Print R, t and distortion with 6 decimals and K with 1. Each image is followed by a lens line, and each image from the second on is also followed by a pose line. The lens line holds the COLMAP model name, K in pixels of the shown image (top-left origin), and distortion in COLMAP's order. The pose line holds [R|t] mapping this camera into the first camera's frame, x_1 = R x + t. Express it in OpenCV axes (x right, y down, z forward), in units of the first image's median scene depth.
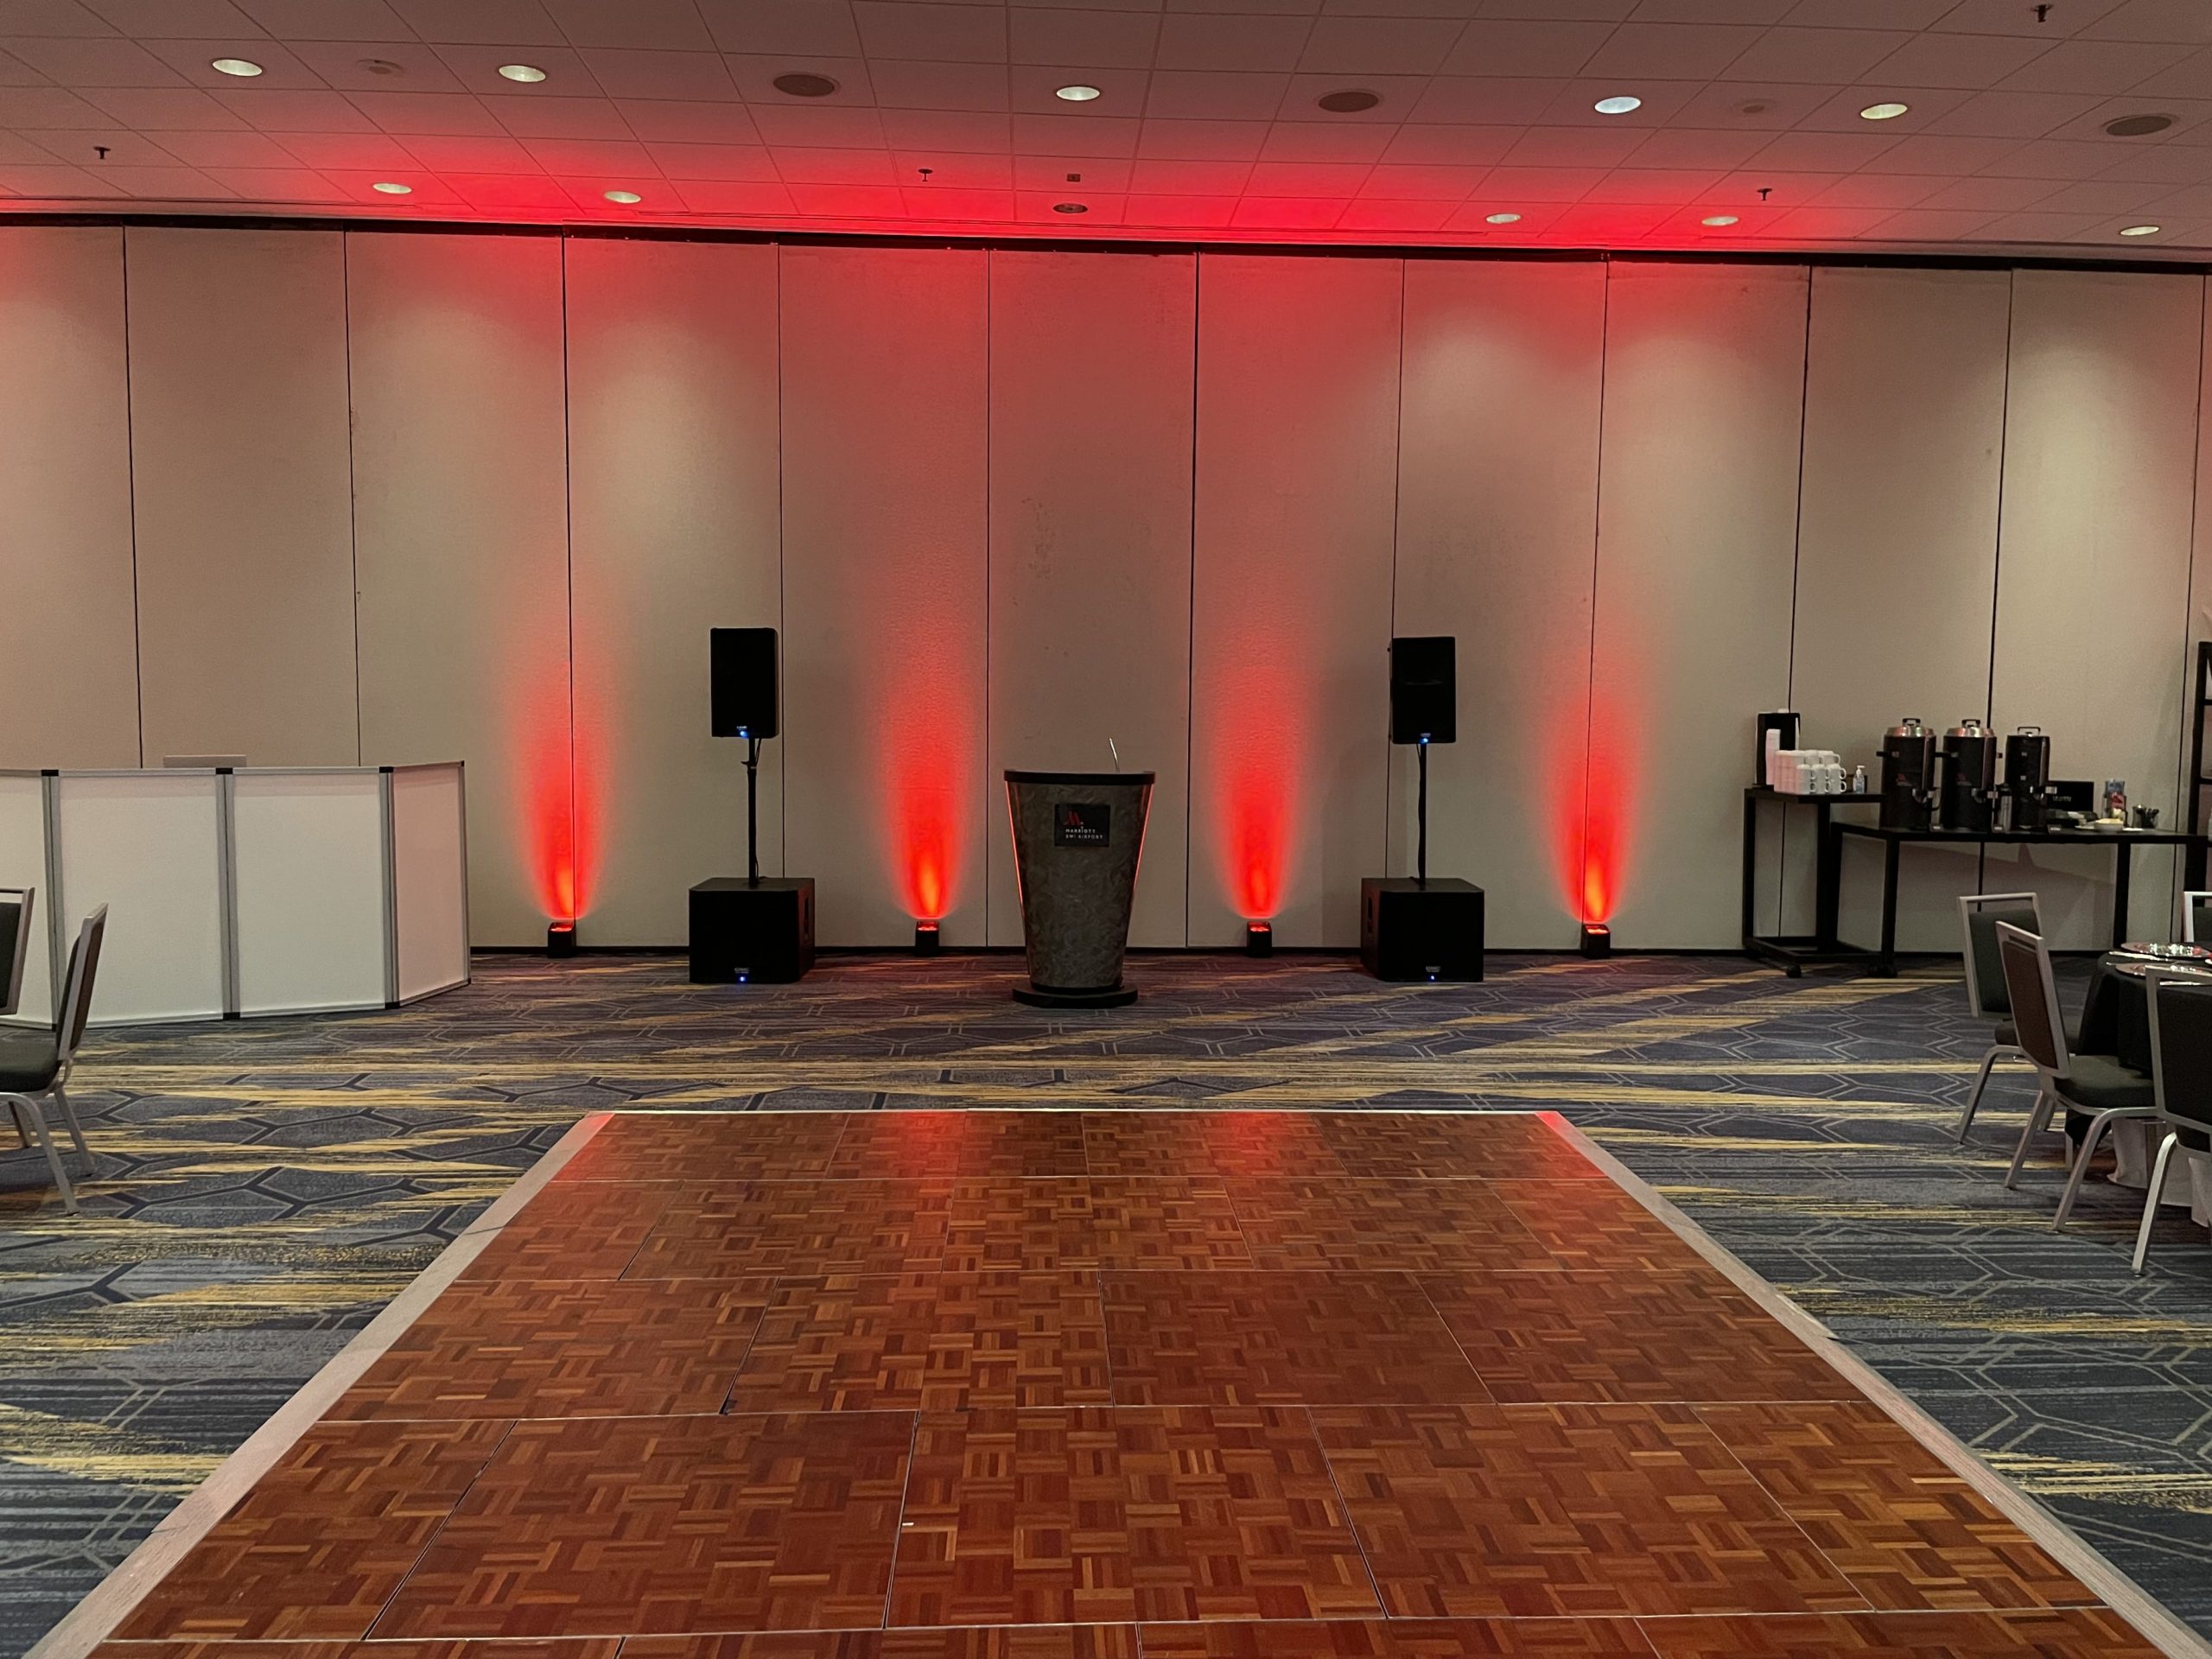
lens RADIAL K [[1672.5, 0, 1102.0], [0, 1672.5, 828.8], [0, 0, 1]] dist [0.065527, -0.020072]
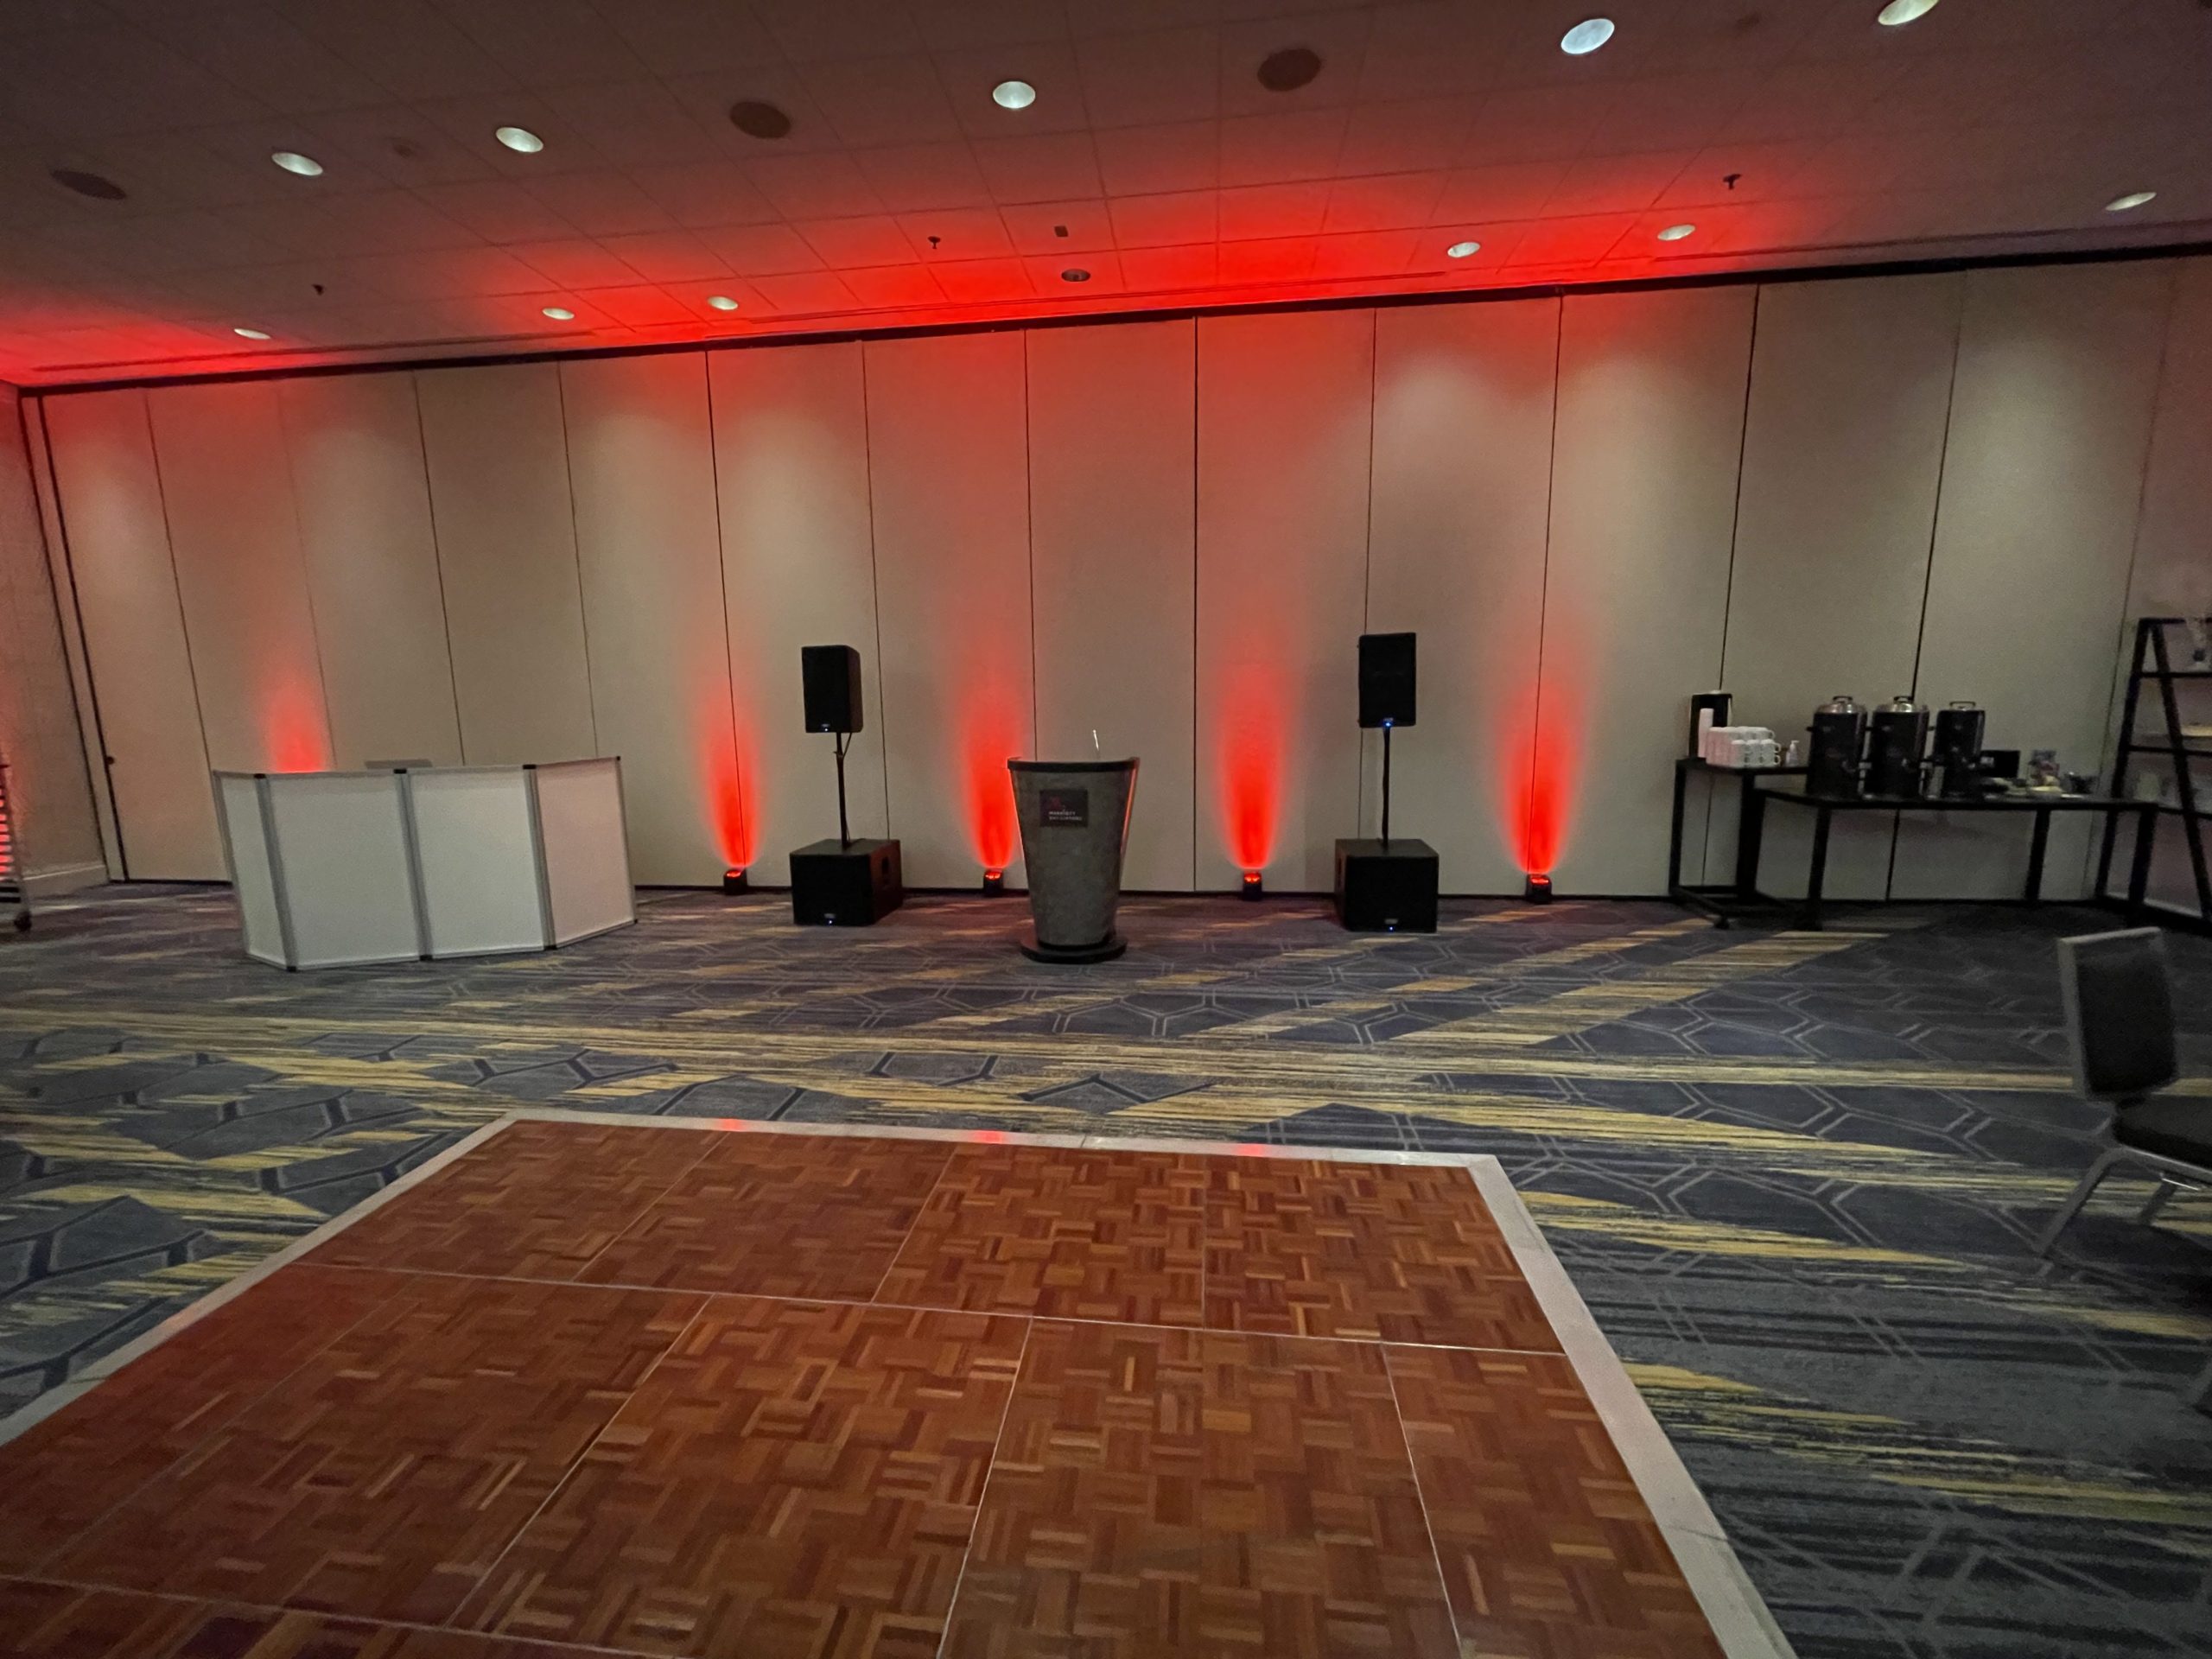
lens RADIAL K [[885.6, 0, 1100.3], [0, 885.6, 831.2], [0, 0, 1]] dist [-0.001679, 0.001061]
pose [[0.986020, 0.001152, -0.166620, 0.103419], [0.011630, 0.997062, 0.075713, -0.029344], [0.166218, -0.076593, 0.983110, 0.376599]]
